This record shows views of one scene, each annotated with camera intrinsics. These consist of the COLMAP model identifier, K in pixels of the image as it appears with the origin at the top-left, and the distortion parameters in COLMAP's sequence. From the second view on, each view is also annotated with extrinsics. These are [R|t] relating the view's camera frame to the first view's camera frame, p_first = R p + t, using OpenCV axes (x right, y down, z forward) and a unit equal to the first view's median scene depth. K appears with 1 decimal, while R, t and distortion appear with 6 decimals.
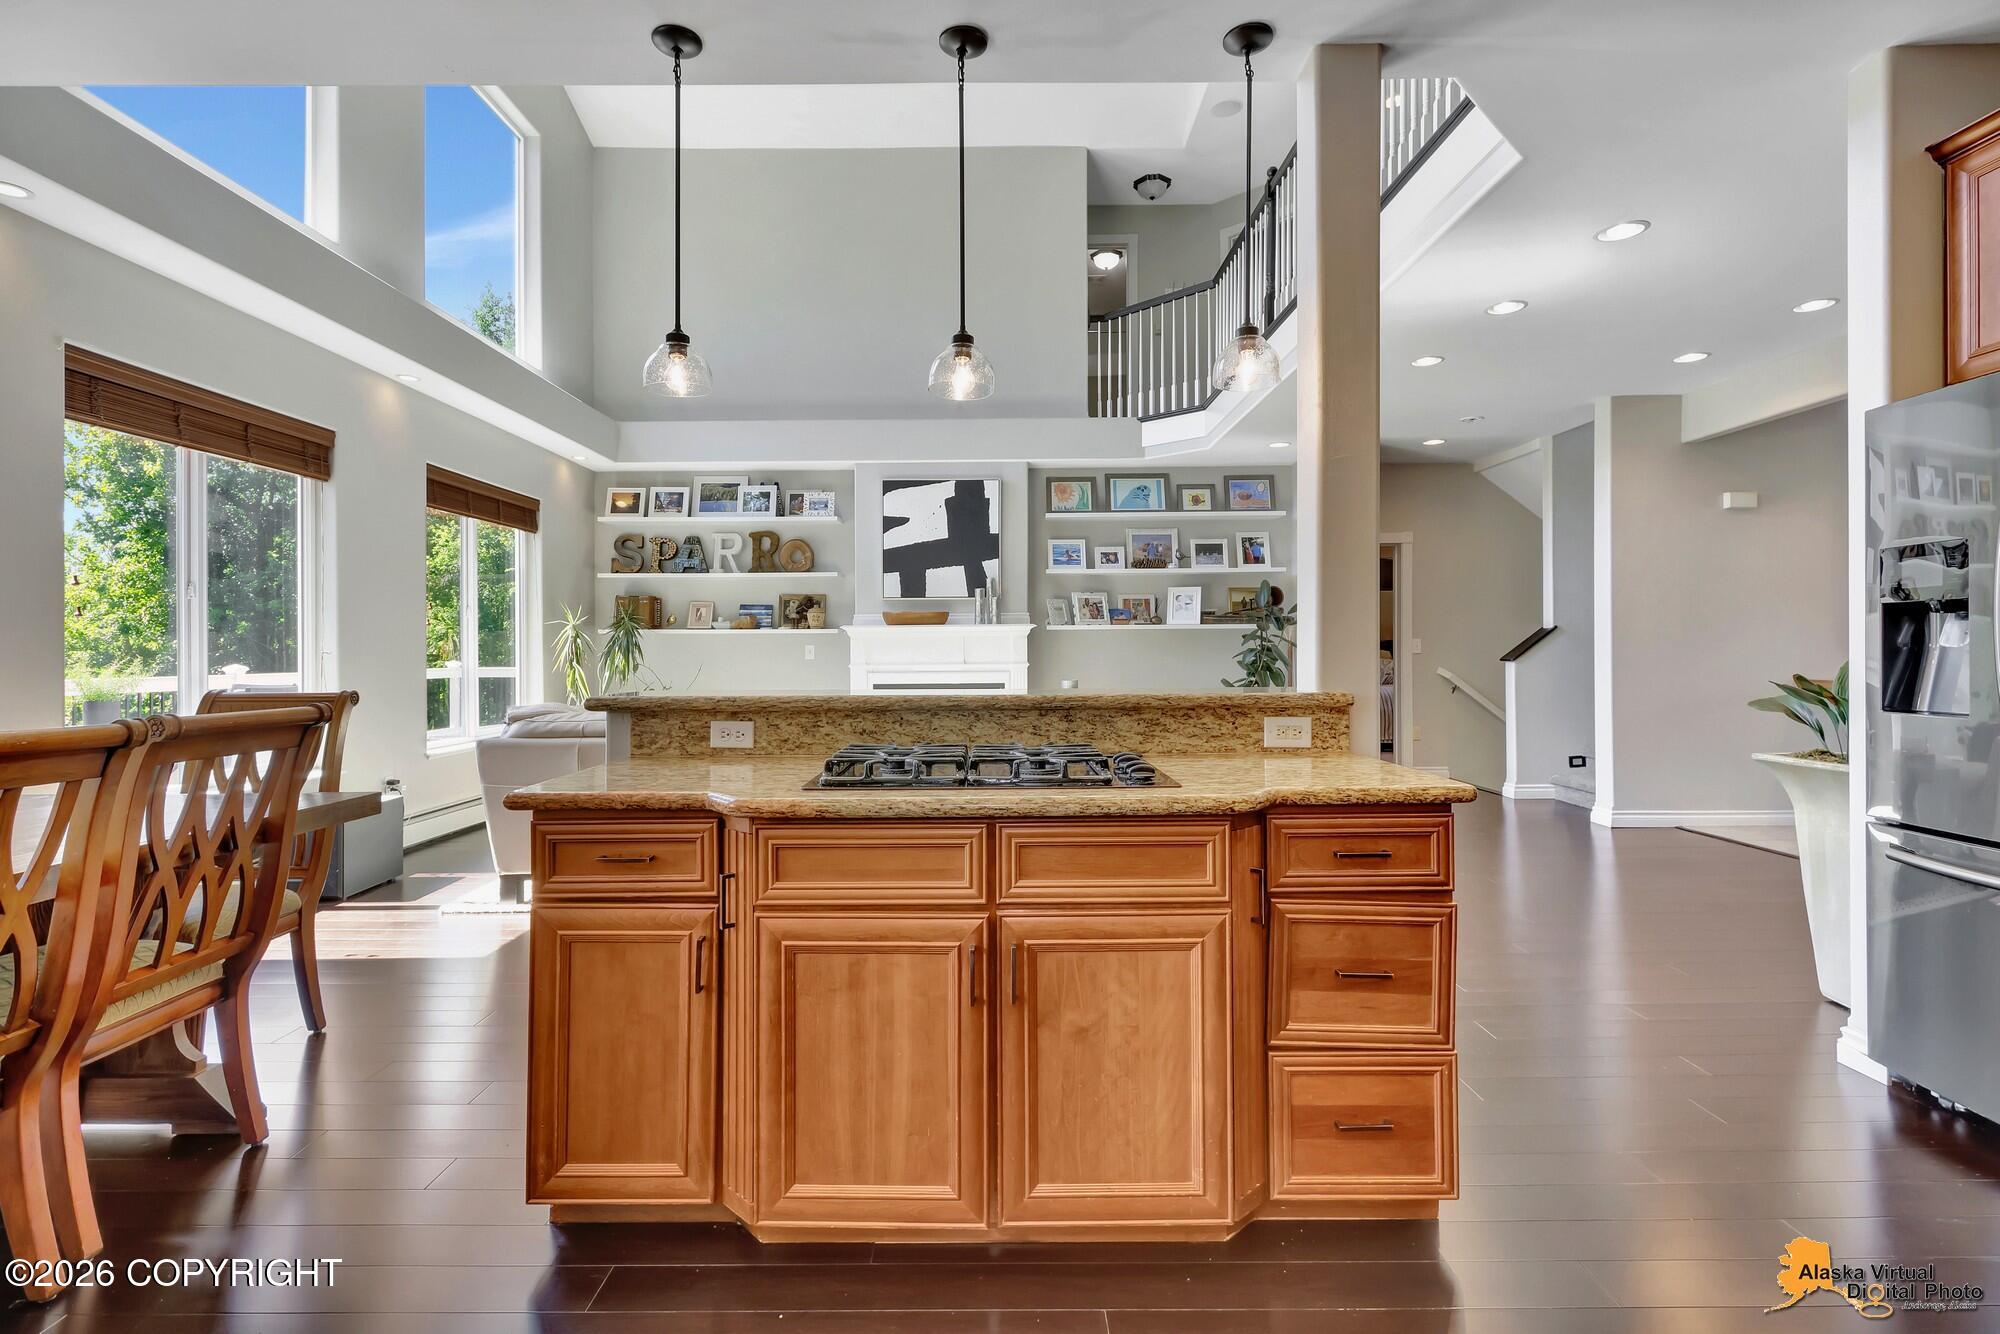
lens RADIAL K [[948.8, 0, 1007.1], [0, 948.8, 659.2], [0, 0, 1]] dist [0.005887, -0.000220]
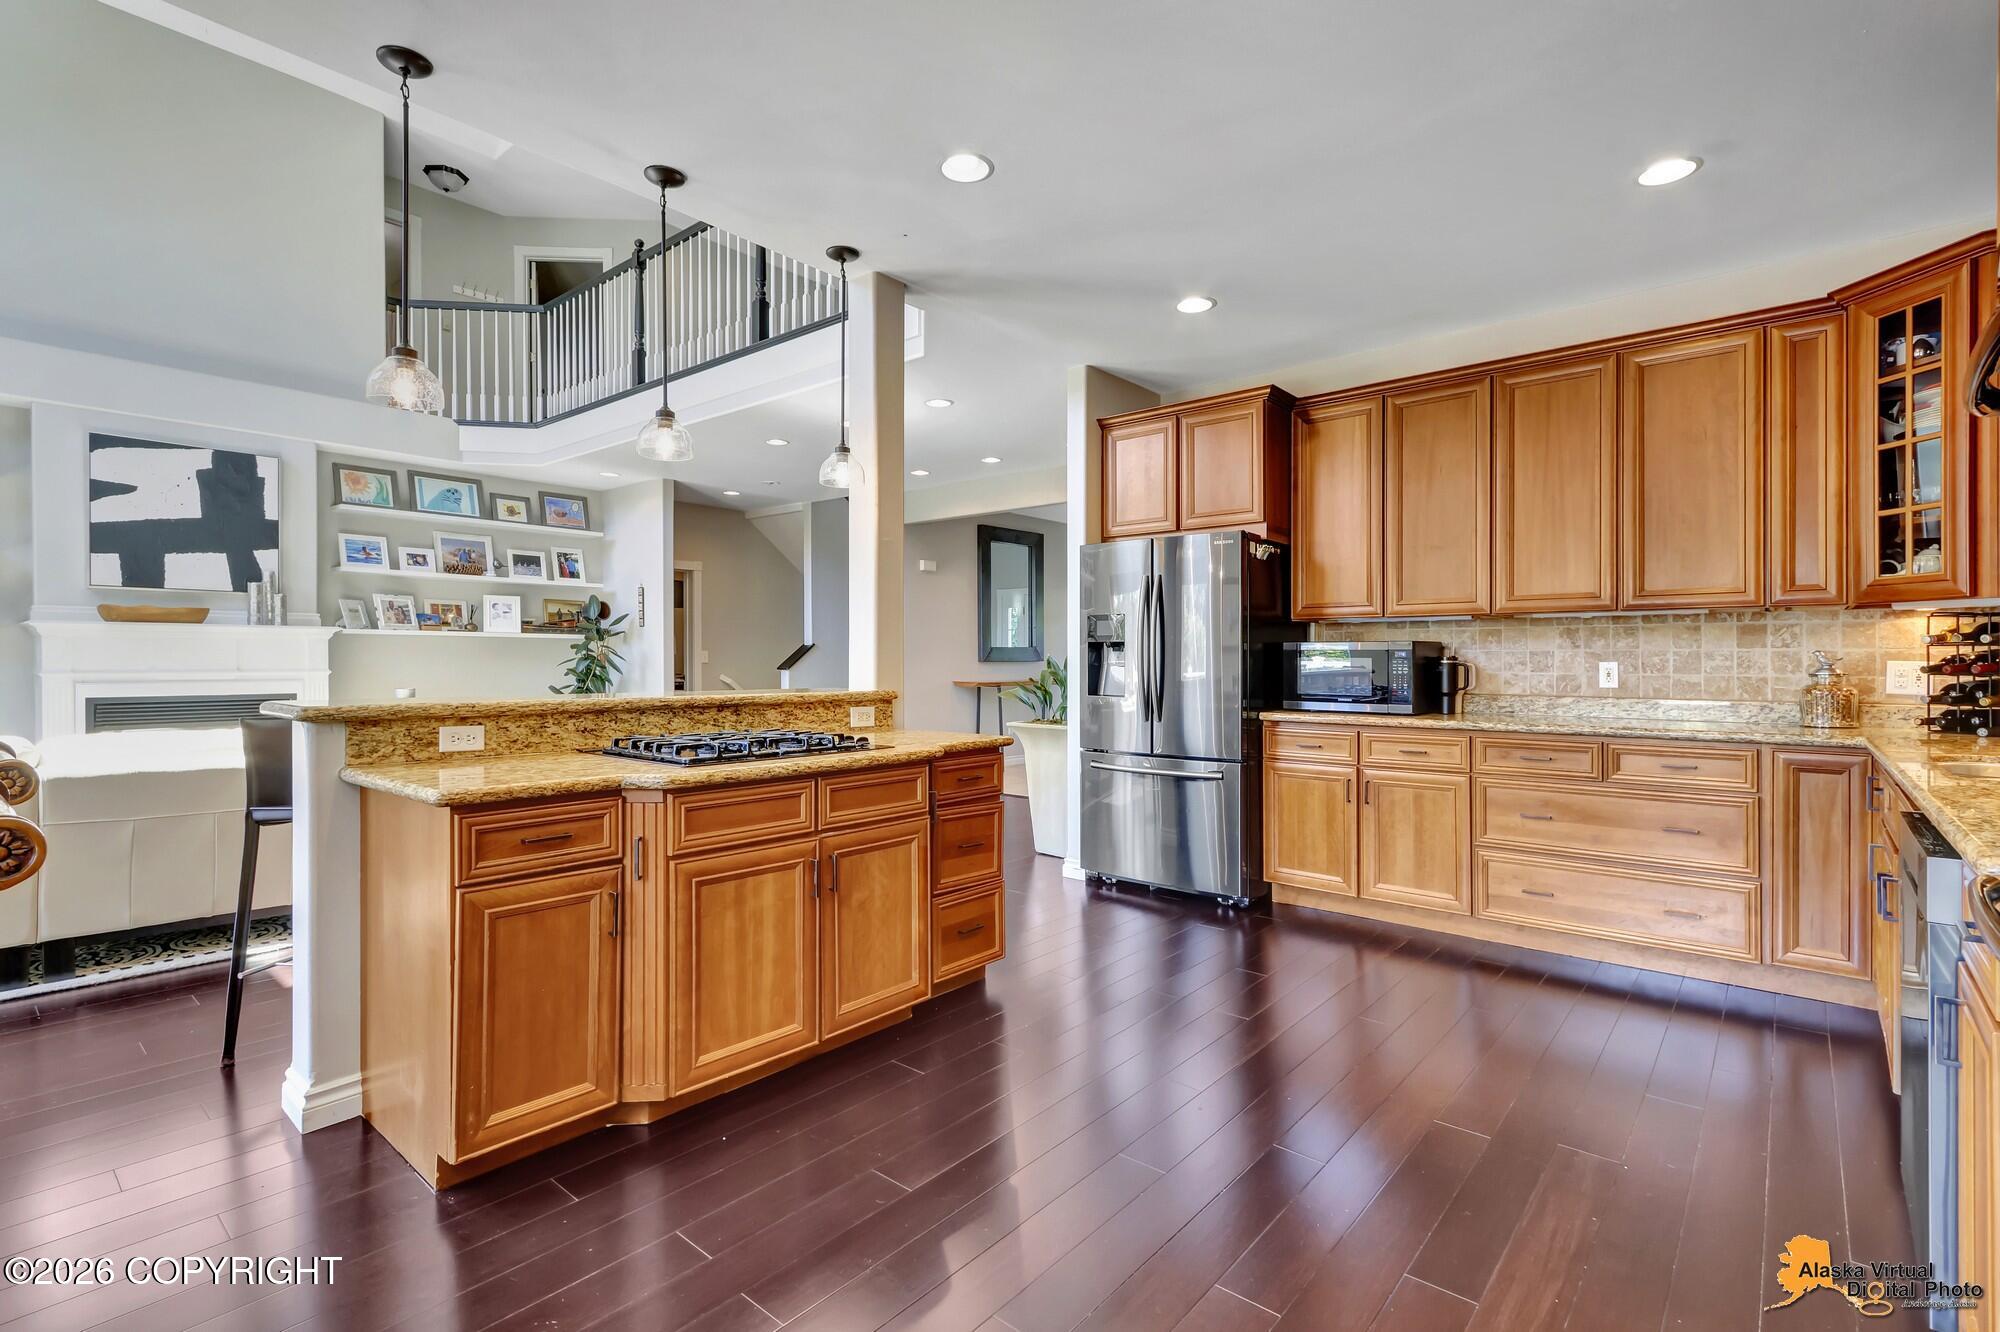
lens RADIAL K [[898.7, 0, 1002.9], [0, 898.7, 671.4], [0, 0, 1]] dist [0.001909, -0.000225]
pose [[0.653600, -0.000007, 0.756840, -0.198514], [-0.003866, 0.999987, 0.003348, -0.000404], [-0.756830, -0.005114, 0.653592, -0.034617]]
